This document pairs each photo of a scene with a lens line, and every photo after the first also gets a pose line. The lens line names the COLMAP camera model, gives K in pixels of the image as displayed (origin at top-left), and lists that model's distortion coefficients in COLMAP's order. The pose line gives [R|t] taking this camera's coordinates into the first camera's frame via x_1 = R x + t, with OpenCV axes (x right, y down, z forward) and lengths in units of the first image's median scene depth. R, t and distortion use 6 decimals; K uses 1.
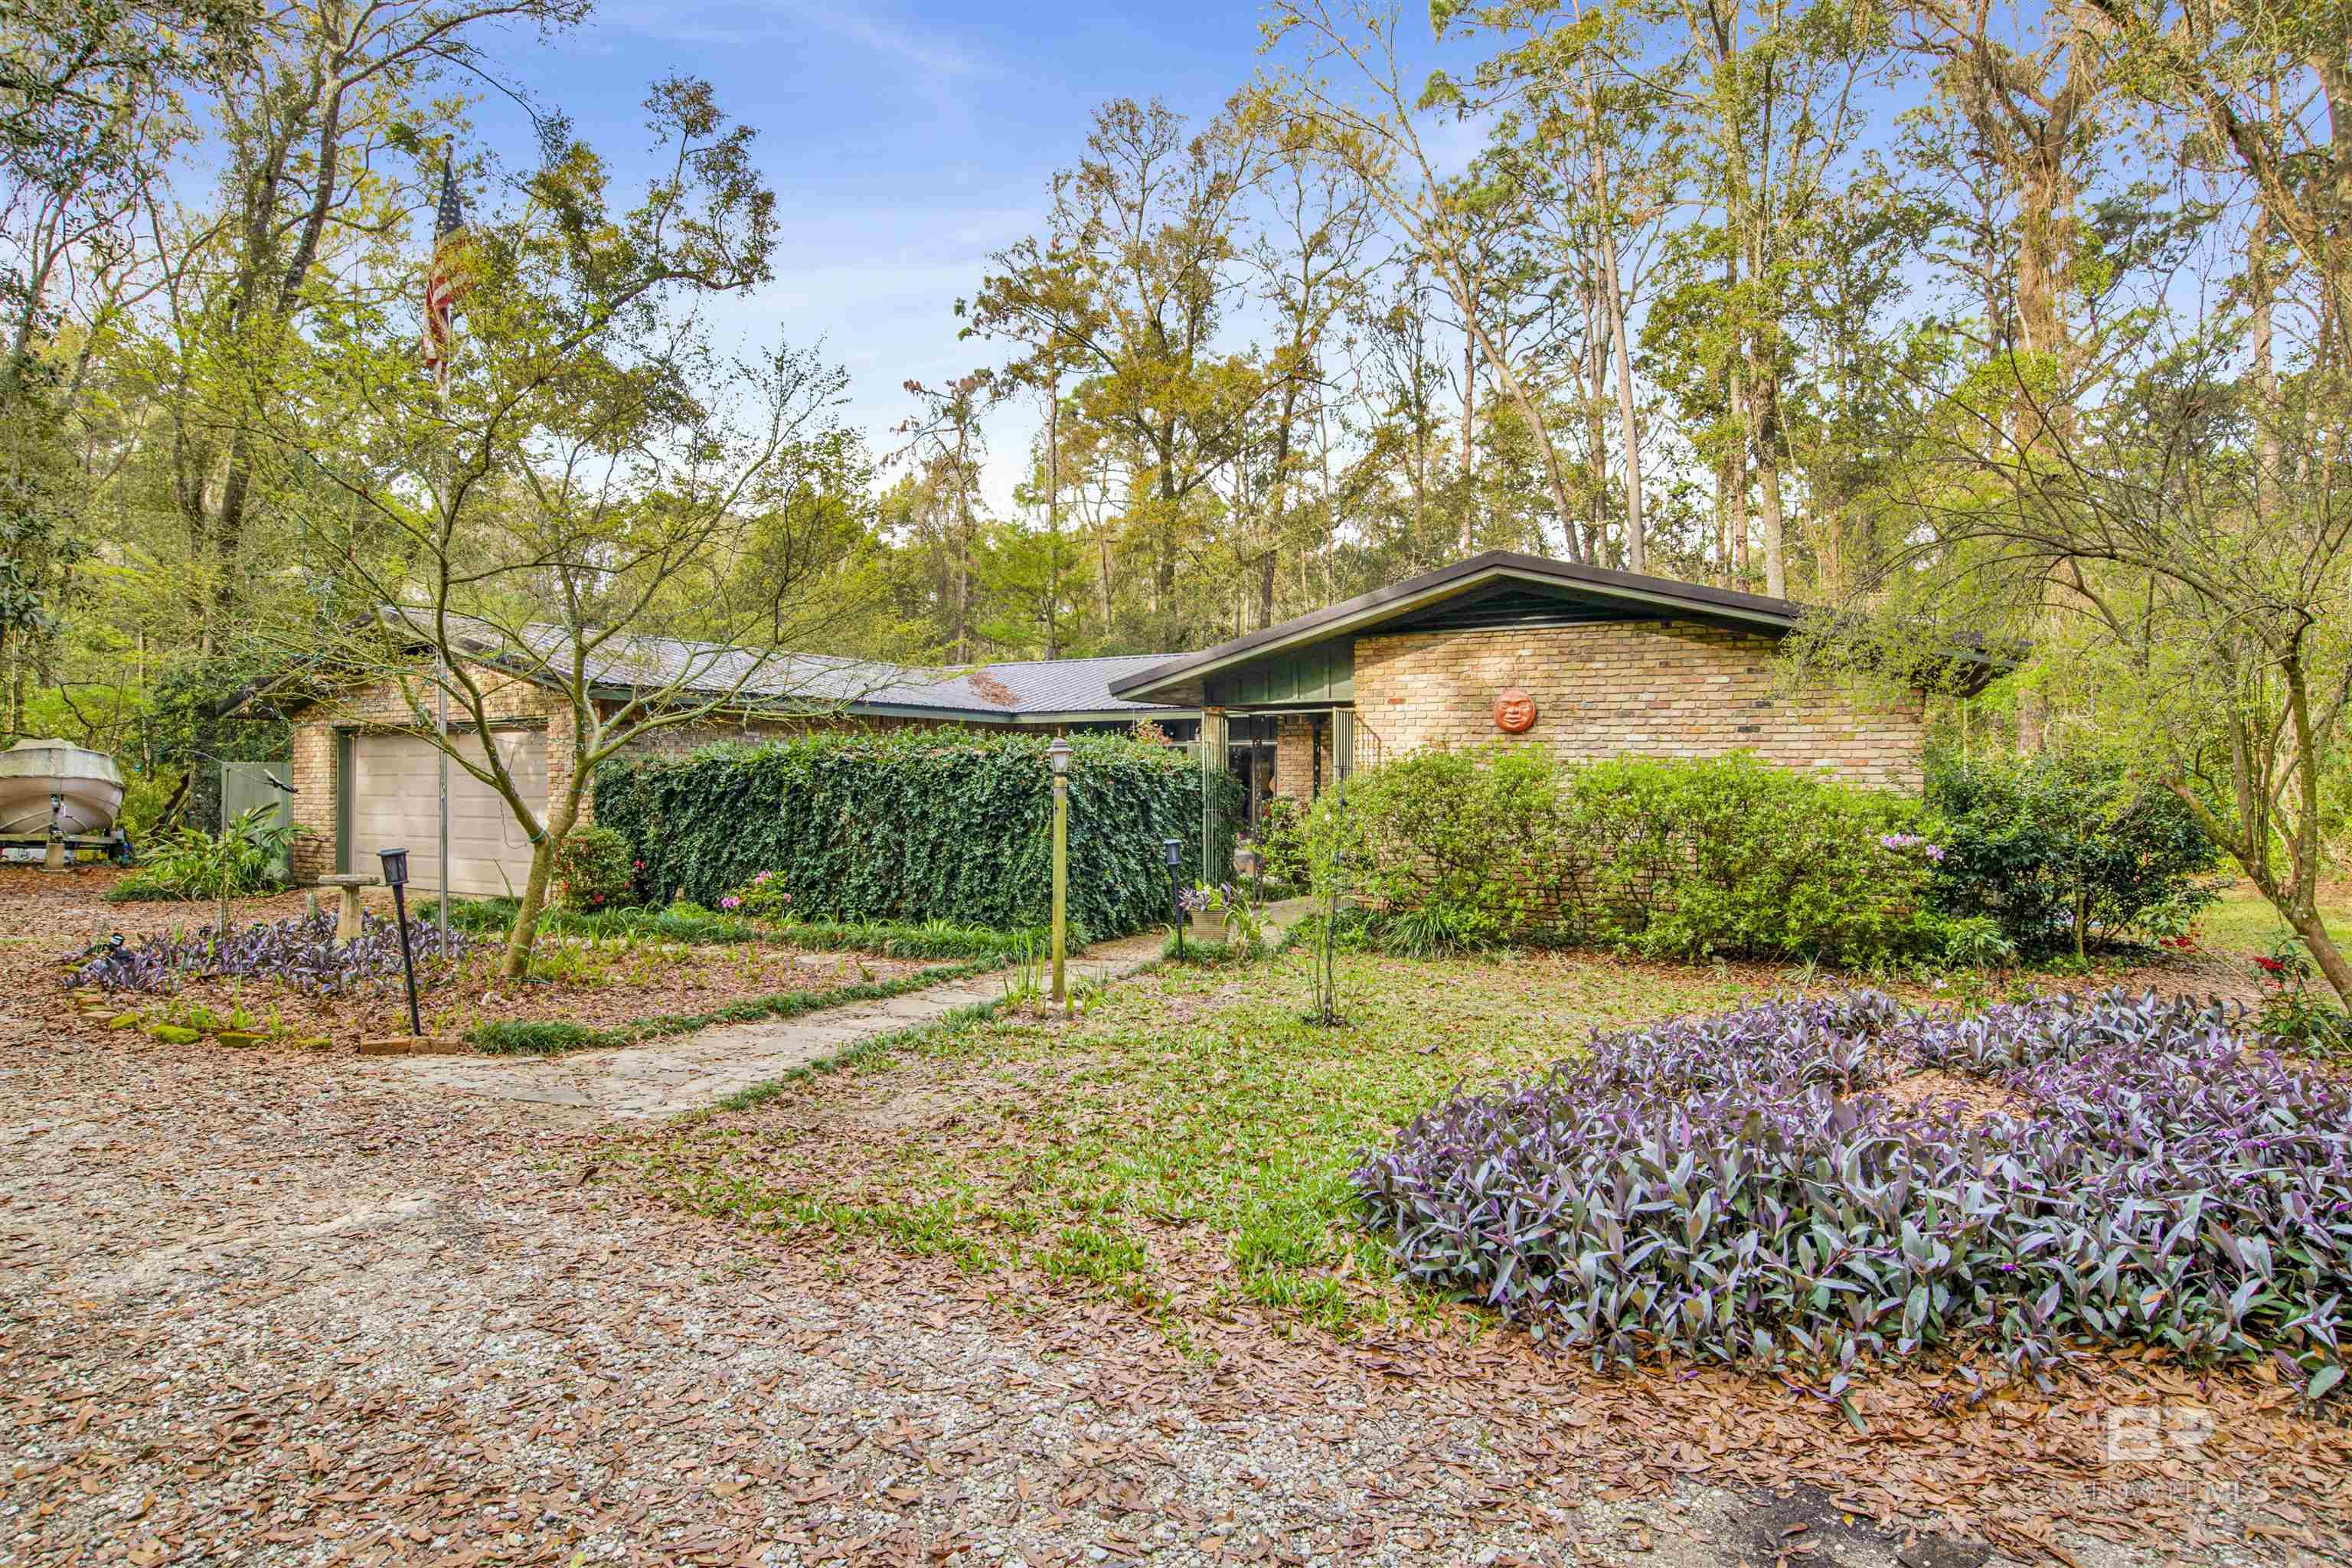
lens RADIAL K [[1236.5, 0, 1179.8], [0, 1236.5, 781.4], [0, 0, 1]] dist [-0.058035, 0.013088]
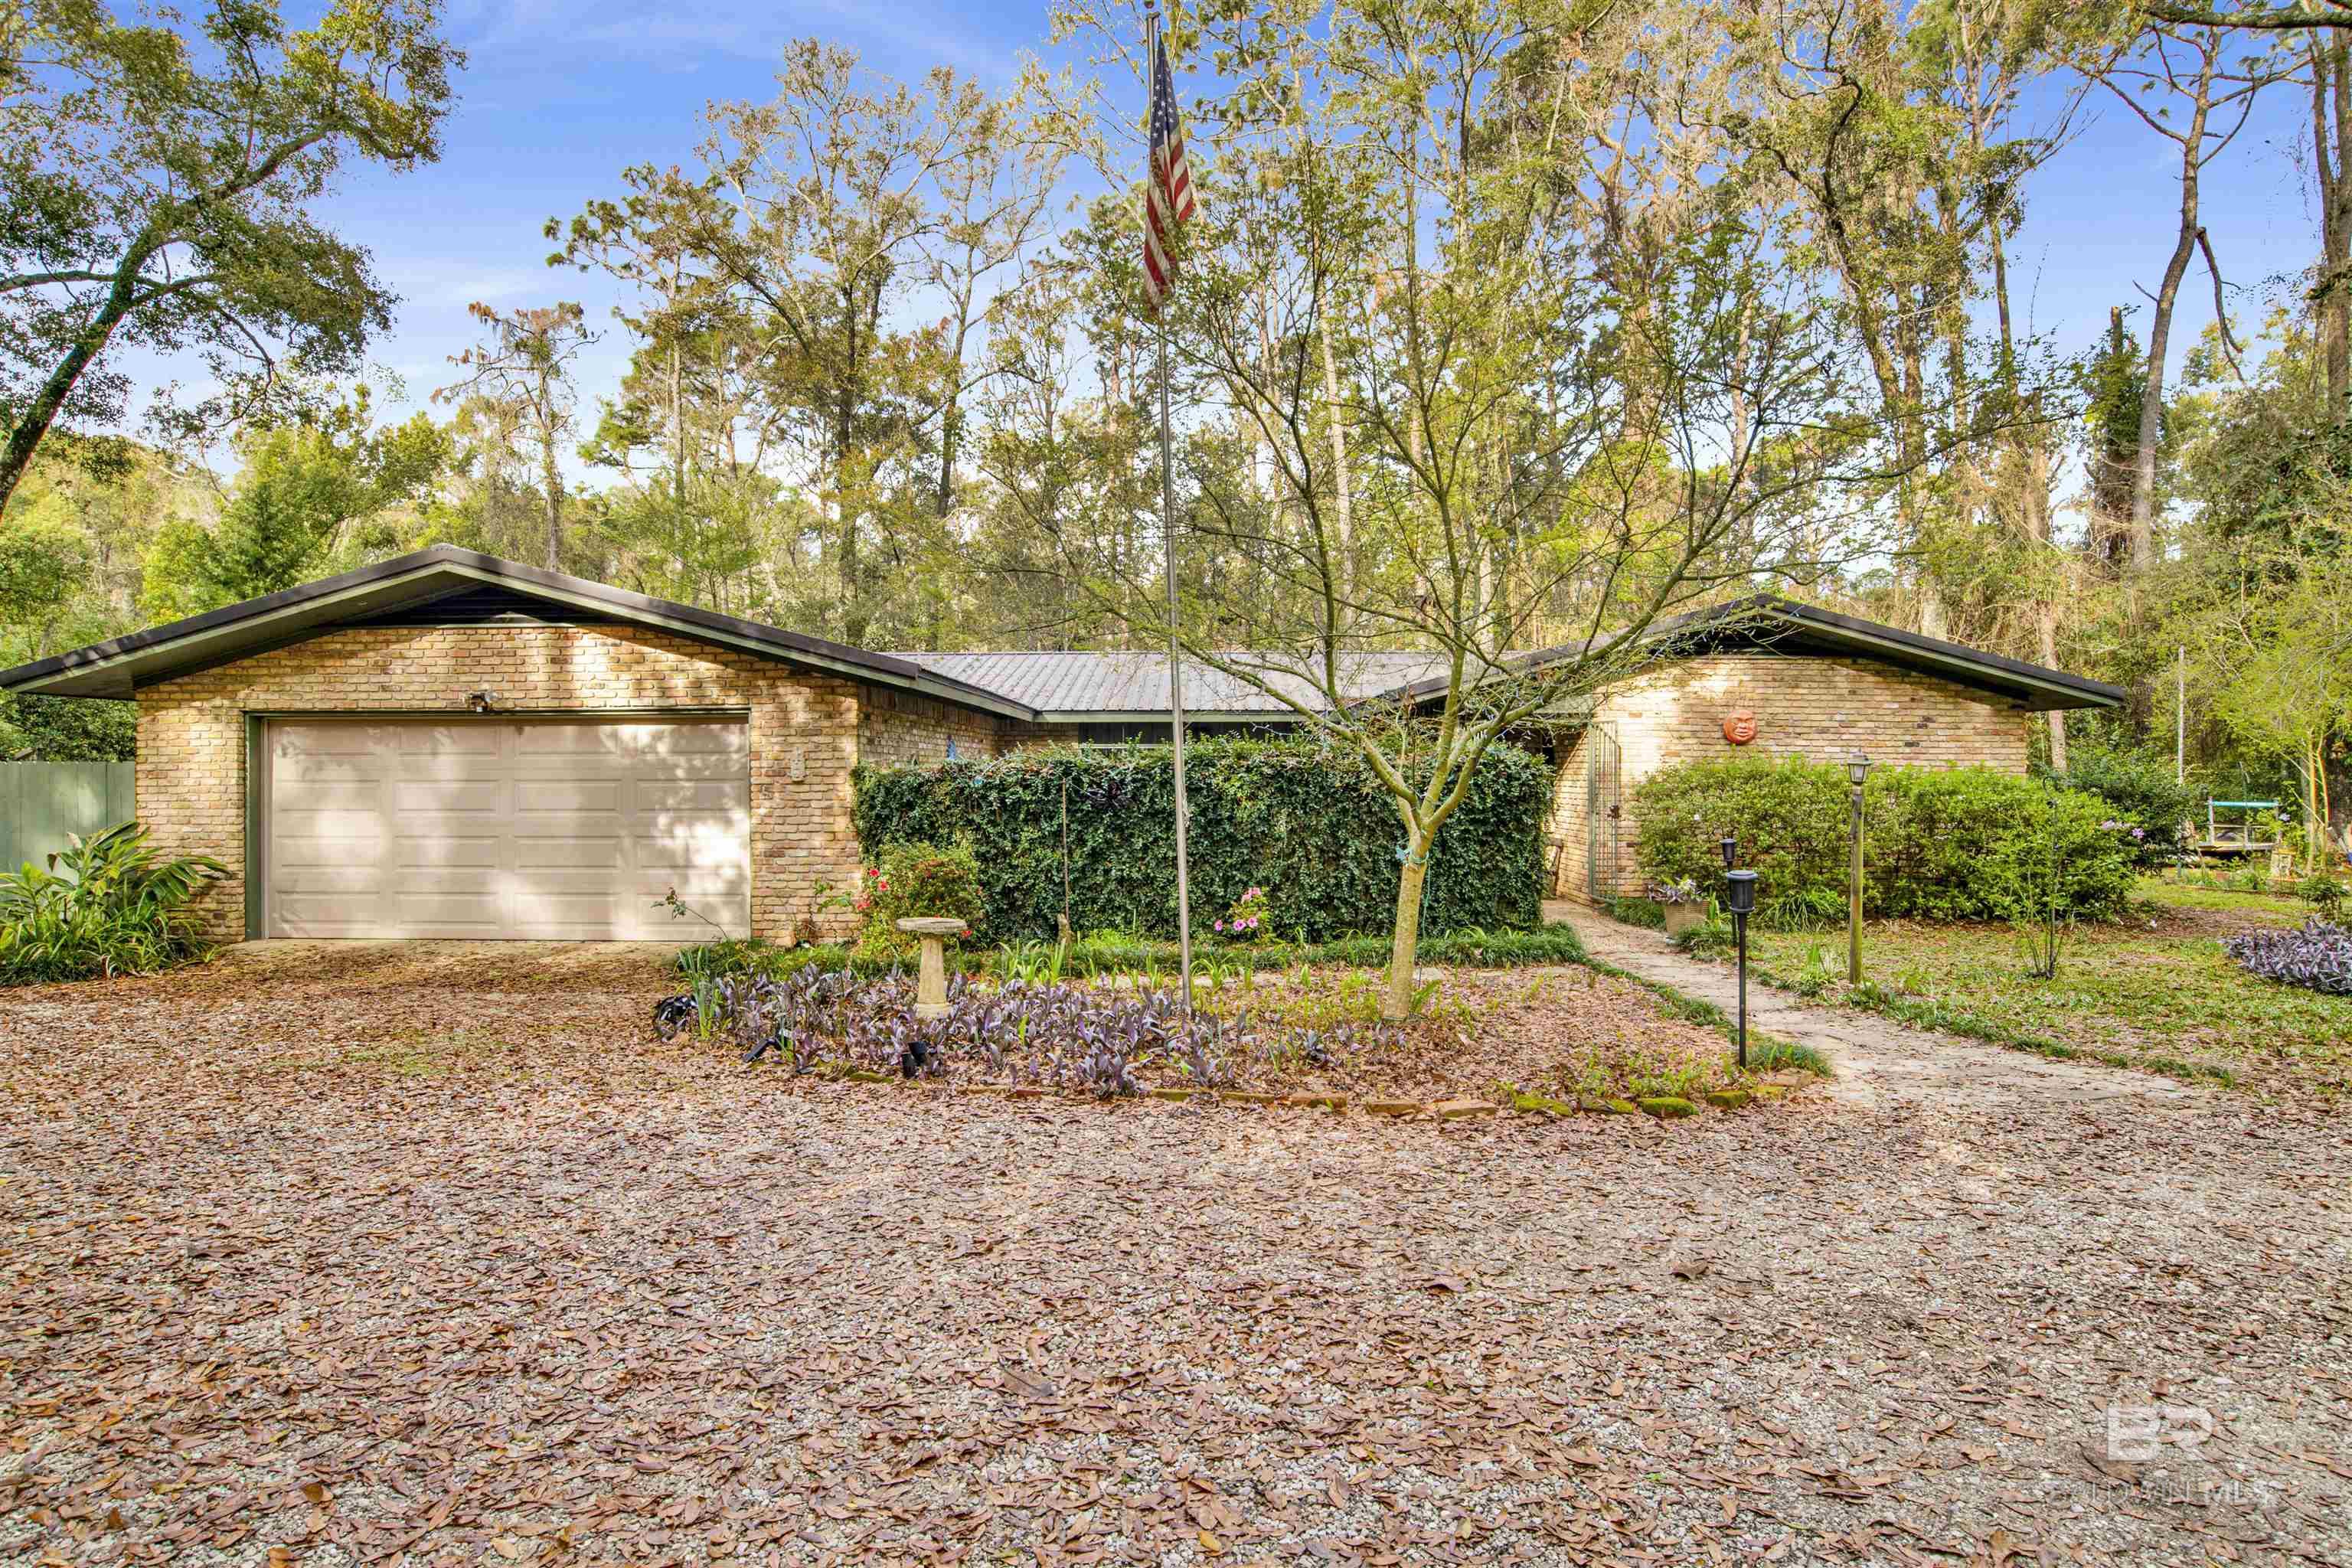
lens RADIAL K [[1236.5, 0, 1178.7], [0, 1236.5, 780.9], [0, 0, 1]] dist [-0.058035, 0.013088]
pose [[0.887722, -0.002496, 0.460374, -0.494278], [0.000978, 0.999993, 0.003536, -0.005385], [-0.460380, -0.002689, 0.887718, 0.122117]]
